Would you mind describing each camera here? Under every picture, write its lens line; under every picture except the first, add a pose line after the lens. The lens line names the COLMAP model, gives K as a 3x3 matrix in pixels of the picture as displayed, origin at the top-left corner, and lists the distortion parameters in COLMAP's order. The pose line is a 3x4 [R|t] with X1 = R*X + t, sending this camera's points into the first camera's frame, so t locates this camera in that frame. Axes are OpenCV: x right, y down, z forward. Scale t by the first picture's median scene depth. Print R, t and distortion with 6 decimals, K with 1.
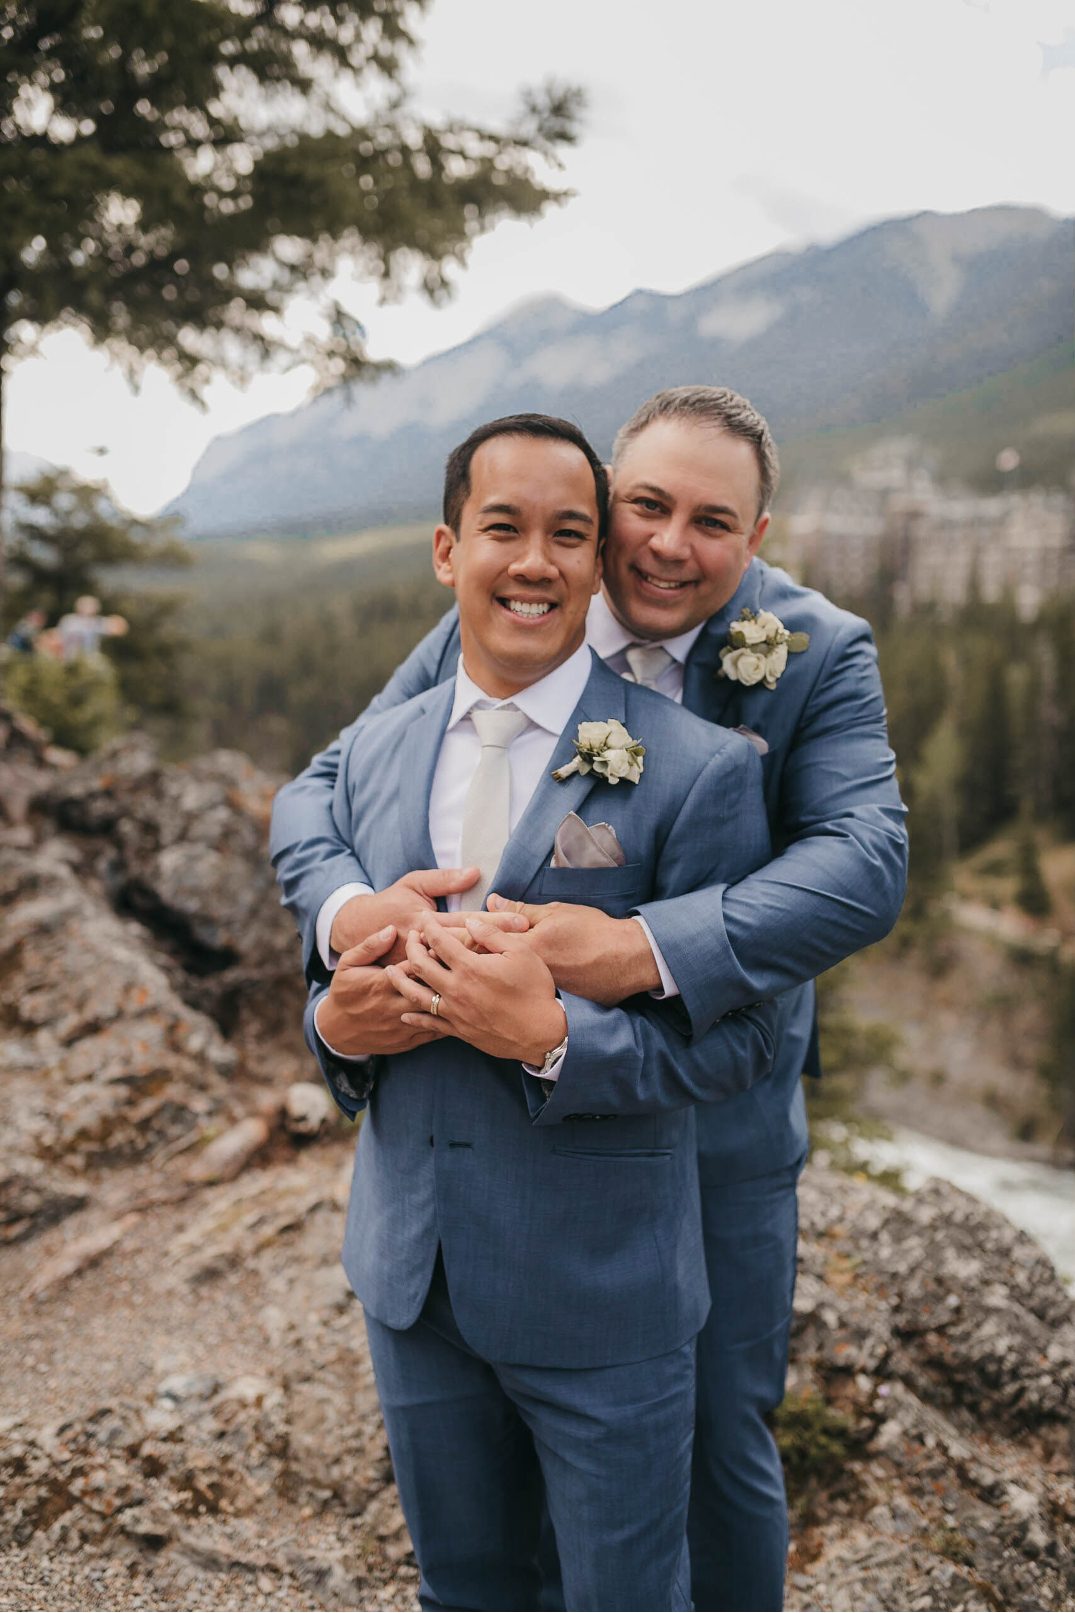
lens RADIAL K [[1549.2, 0, 537.5], [0, 1549.2, 806.5], [0, 0, 1]] dist [-0.069781, 0.092196]
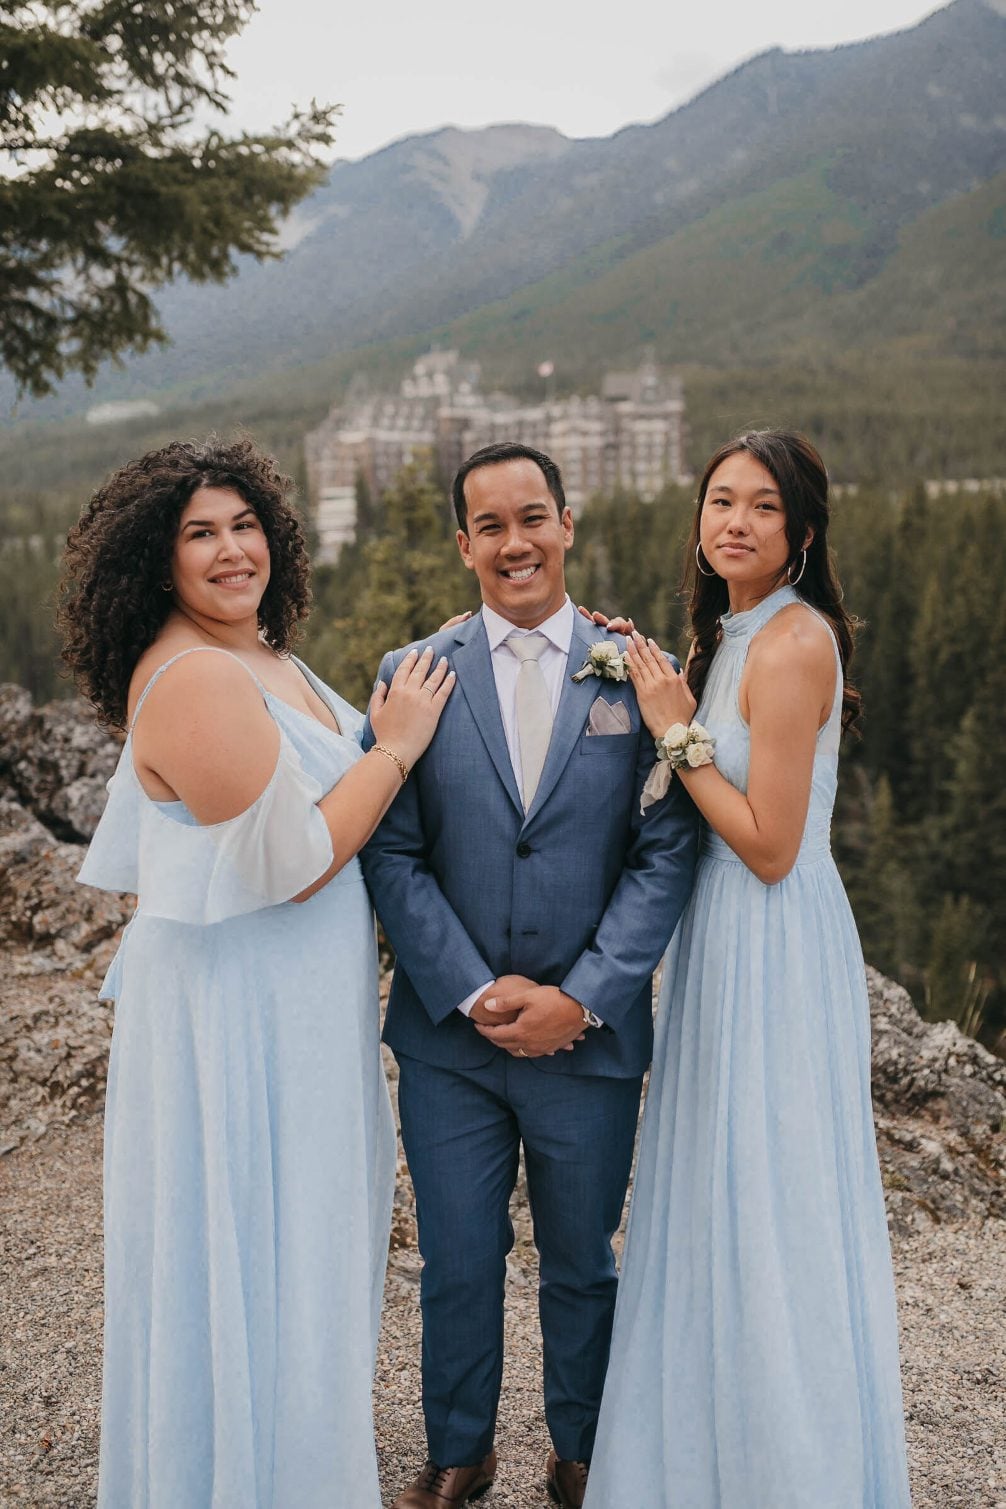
lens RADIAL K [[1527.7, 0, 509.9], [0, 1527.7, 731.3], [0, 0, 1]] dist [-0.021269, -0.010321]
pose [[0.961135, -0.083745, 0.263072, -0.411178], [0.080892, 0.996487, 0.021679, -0.016359], [-0.263963, 0.000444, 0.964533, -0.309648]]
